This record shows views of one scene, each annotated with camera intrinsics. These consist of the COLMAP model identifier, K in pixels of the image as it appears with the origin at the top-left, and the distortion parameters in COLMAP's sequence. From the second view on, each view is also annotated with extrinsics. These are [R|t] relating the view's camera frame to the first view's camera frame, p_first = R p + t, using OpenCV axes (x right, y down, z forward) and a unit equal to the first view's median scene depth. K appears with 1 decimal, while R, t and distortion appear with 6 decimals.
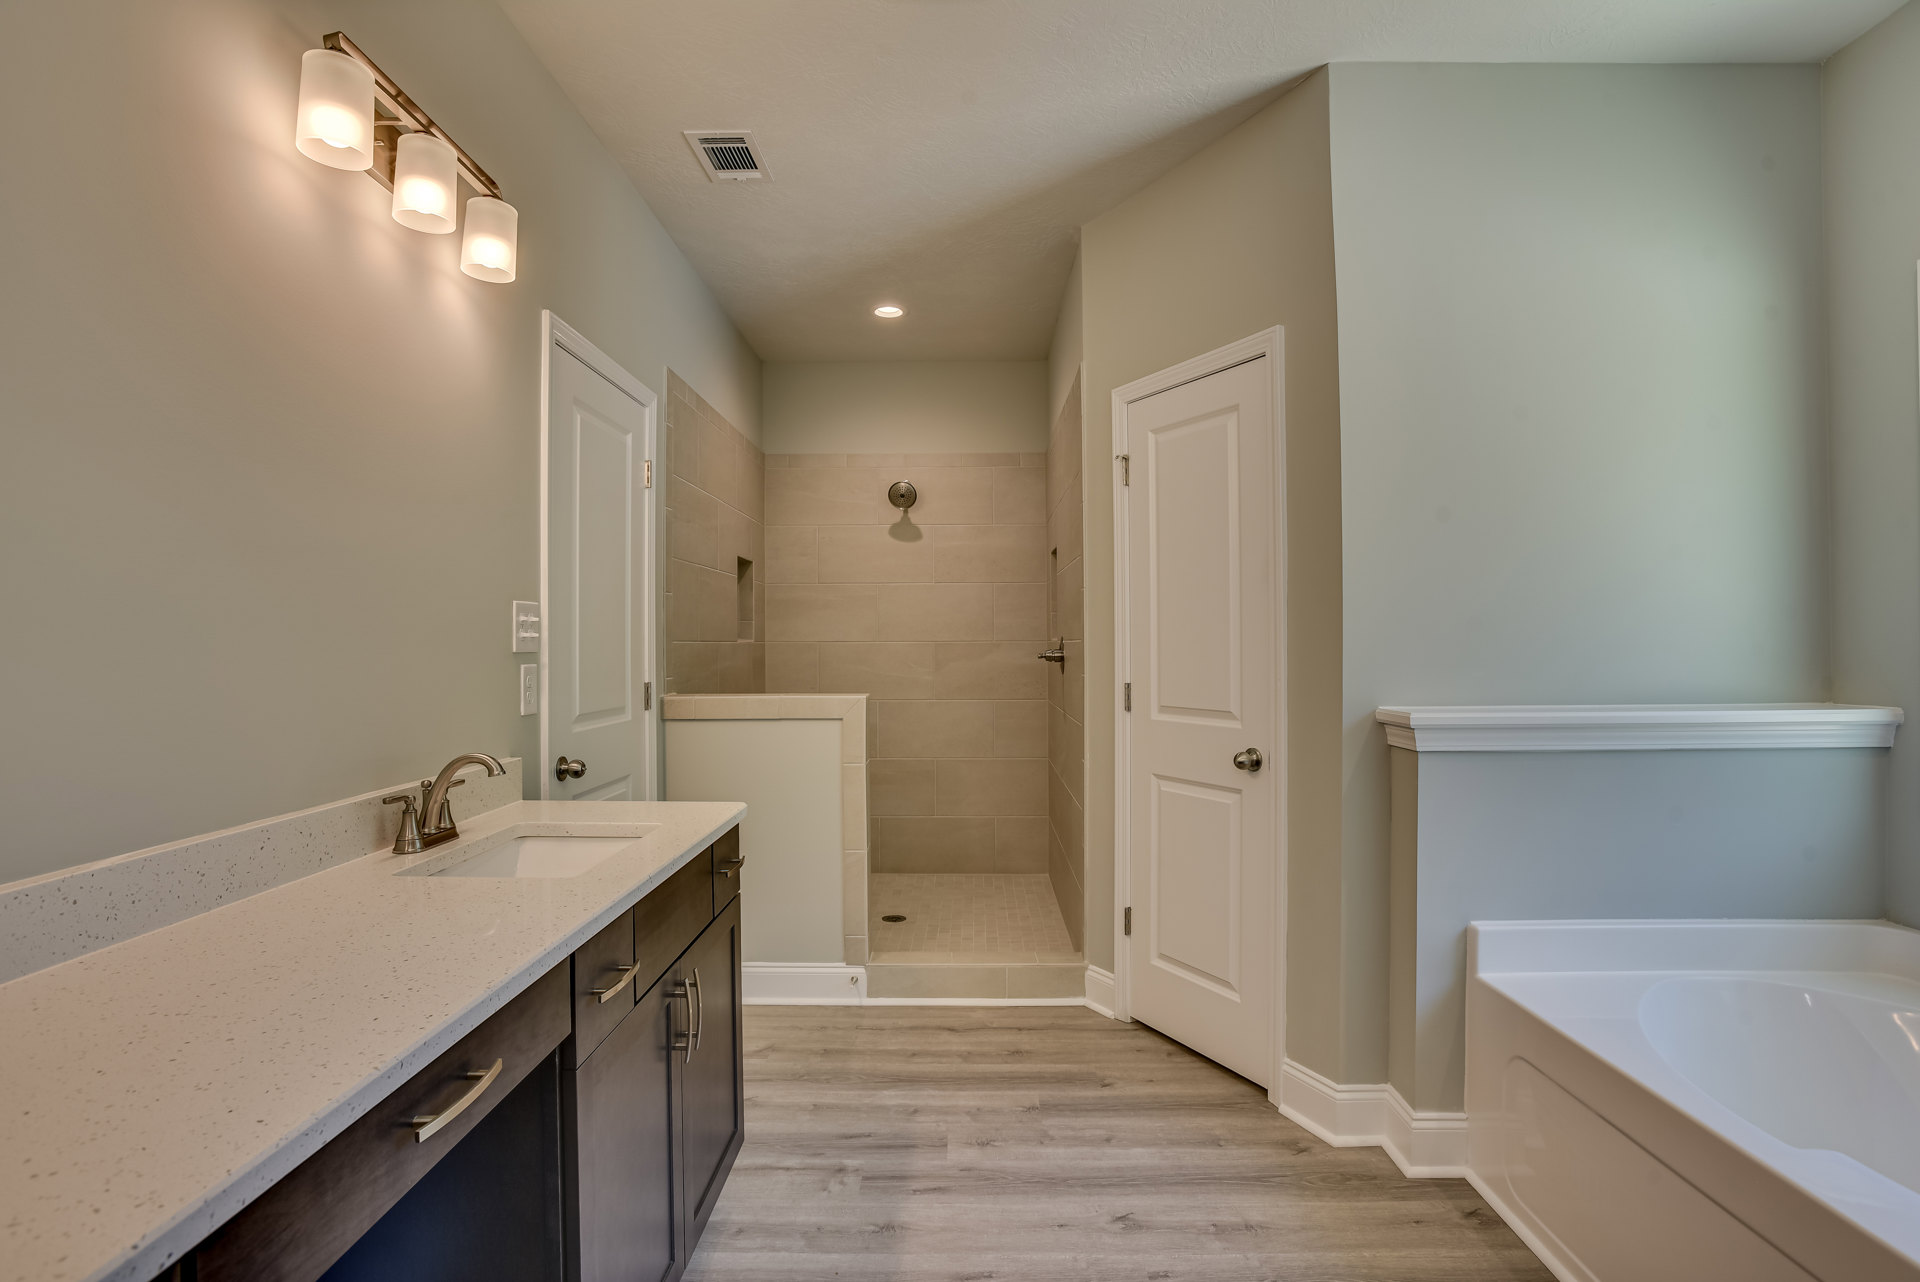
lens RADIAL K [[941.9, 0, 963.2], [0, 941.9, 647.4], [0, 0, 1]] dist [-0.003051, 0.000941]
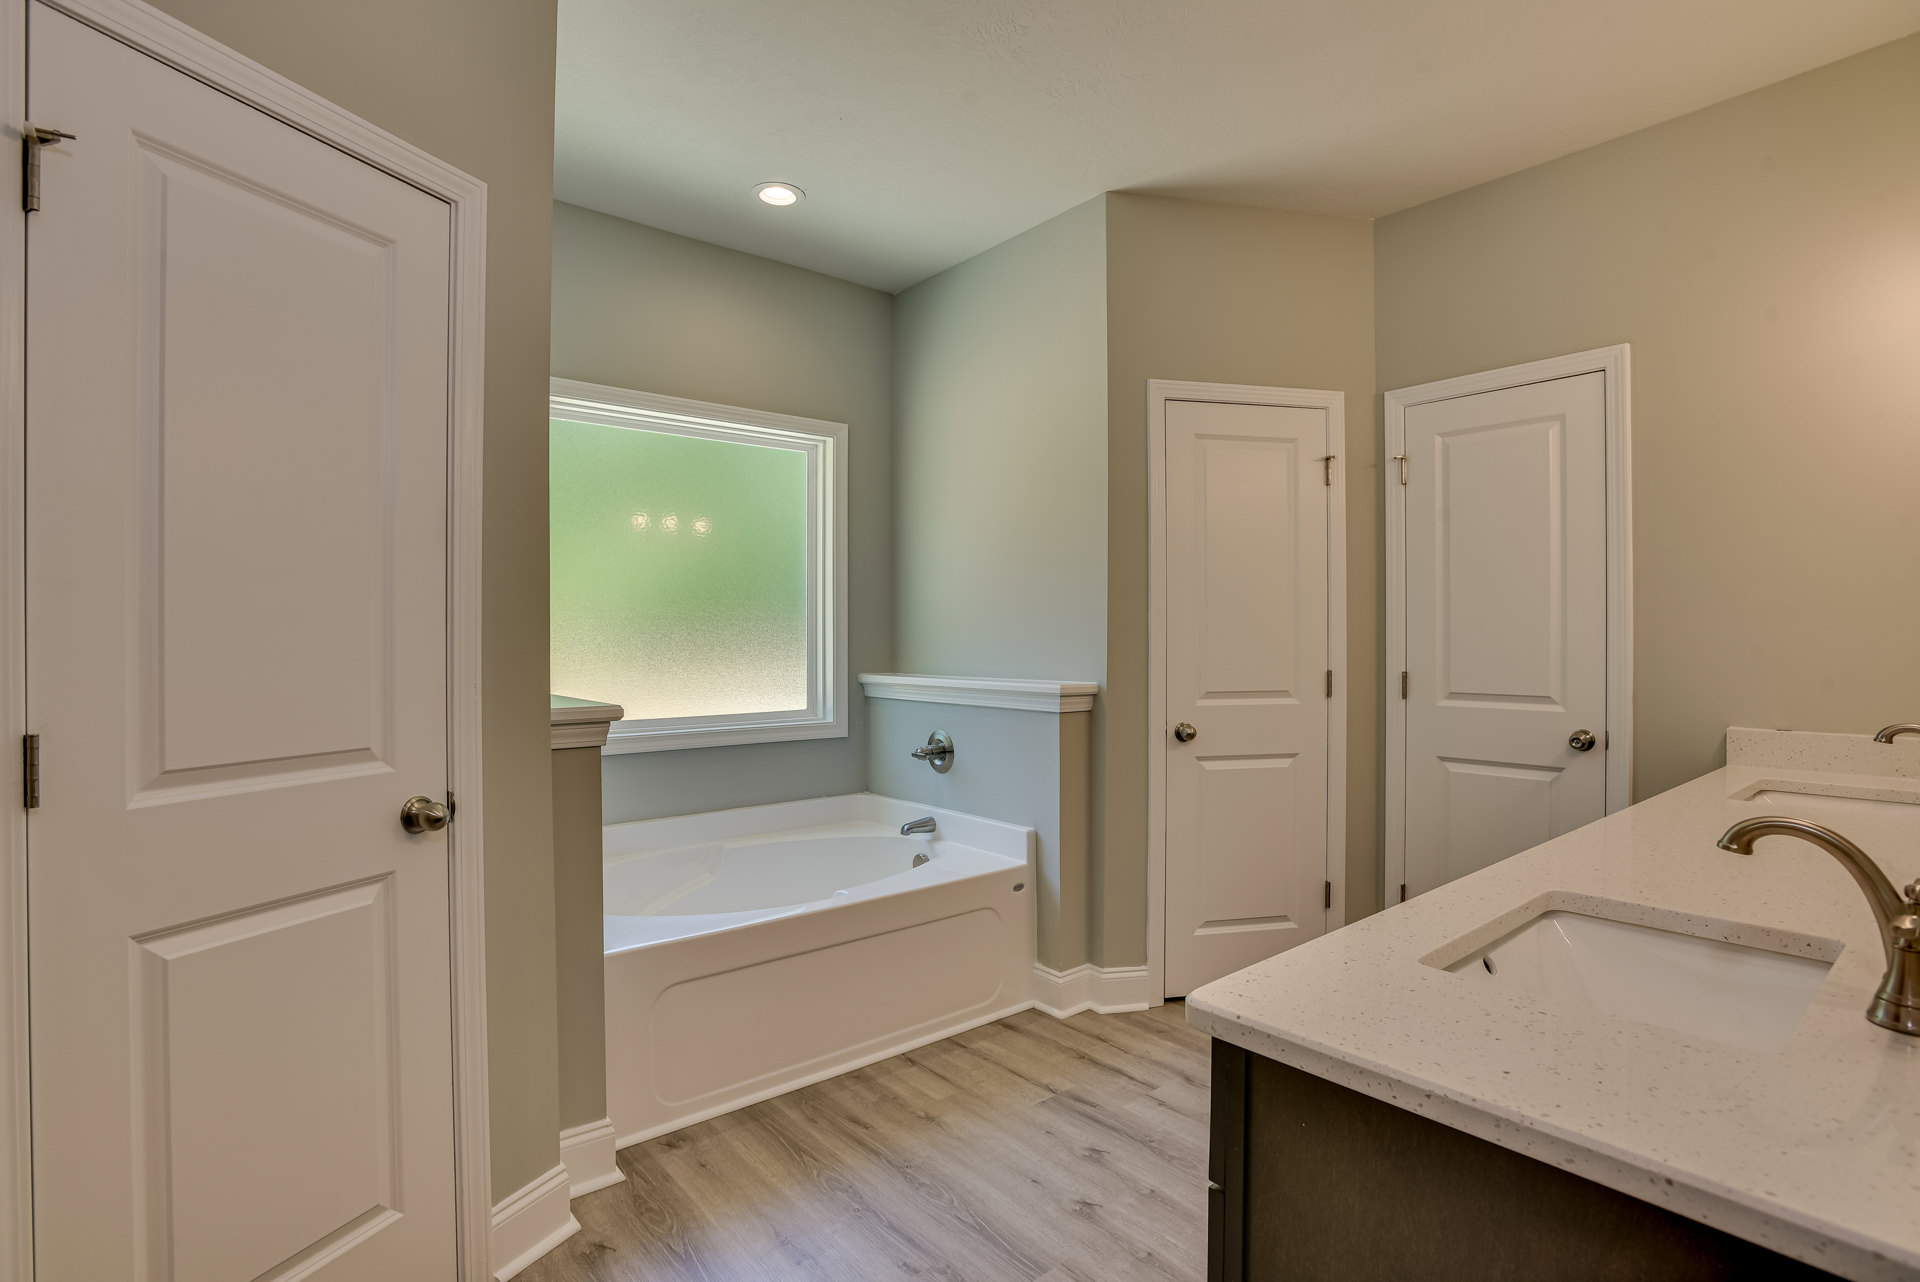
lens RADIAL K [[941.9, 0, 963.2], [0, 941.9, 647.4], [0, 0, 1]] dist [-0.003051, 0.000941]
pose [[-0.645085, 0.001495, 0.764109, -0.514229], [0.005954, 0.999978, 0.003071, 0.007901], [-0.764087, 0.006530, -0.645080, 1.383321]]
